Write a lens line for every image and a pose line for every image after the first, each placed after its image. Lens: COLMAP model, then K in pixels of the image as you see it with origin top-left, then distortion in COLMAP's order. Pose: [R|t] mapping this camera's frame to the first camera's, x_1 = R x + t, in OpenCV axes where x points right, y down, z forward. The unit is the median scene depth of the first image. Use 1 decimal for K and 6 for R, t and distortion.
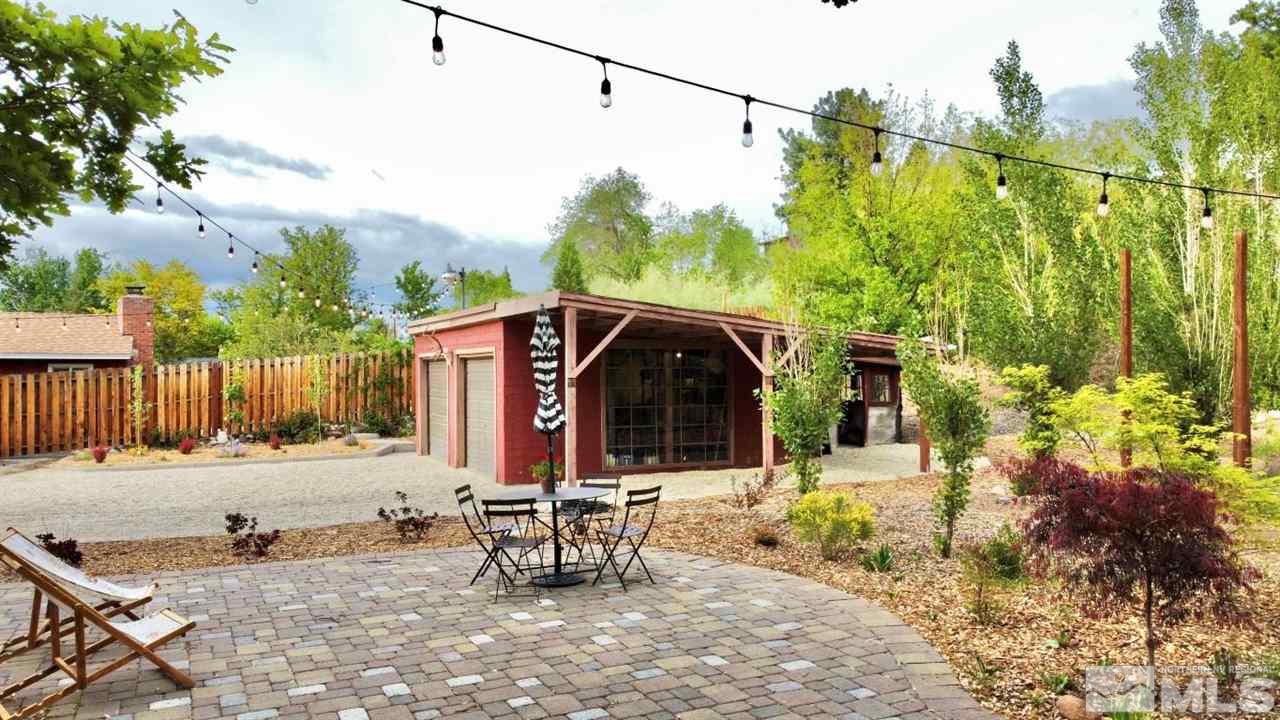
lens RADIAL K [[929.3, 0, 641.0], [0, 929.3, 363.4], [0, 0, 1]] dist [-0.006768, -0.002542]
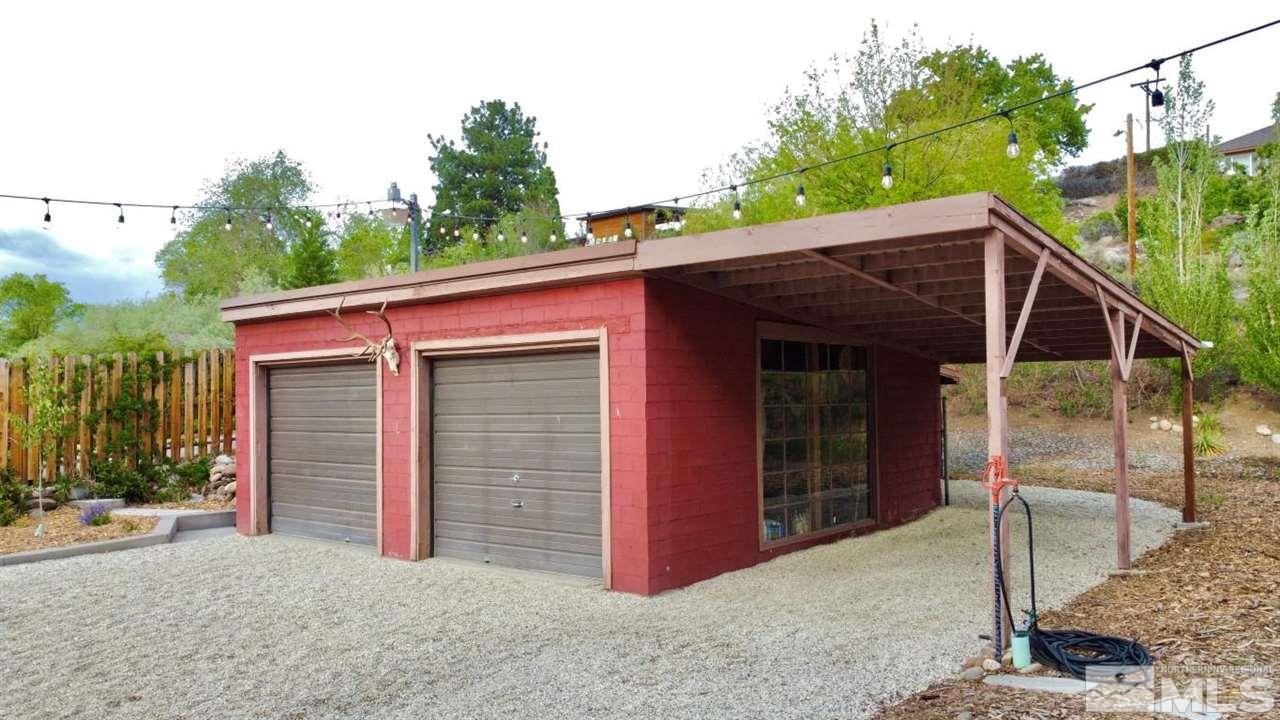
lens RADIAL K [[929.3, 0, 639.6], [0, 929.3, 361.9], [0, 0, 1]] dist [-0.006768, -0.002542]
pose [[0.901925, 0.007779, 0.431822, -0.234955], [0.005953, 0.999519, -0.030438, 0.010775], [-0.431851, 0.030023, 0.901445, 0.336130]]
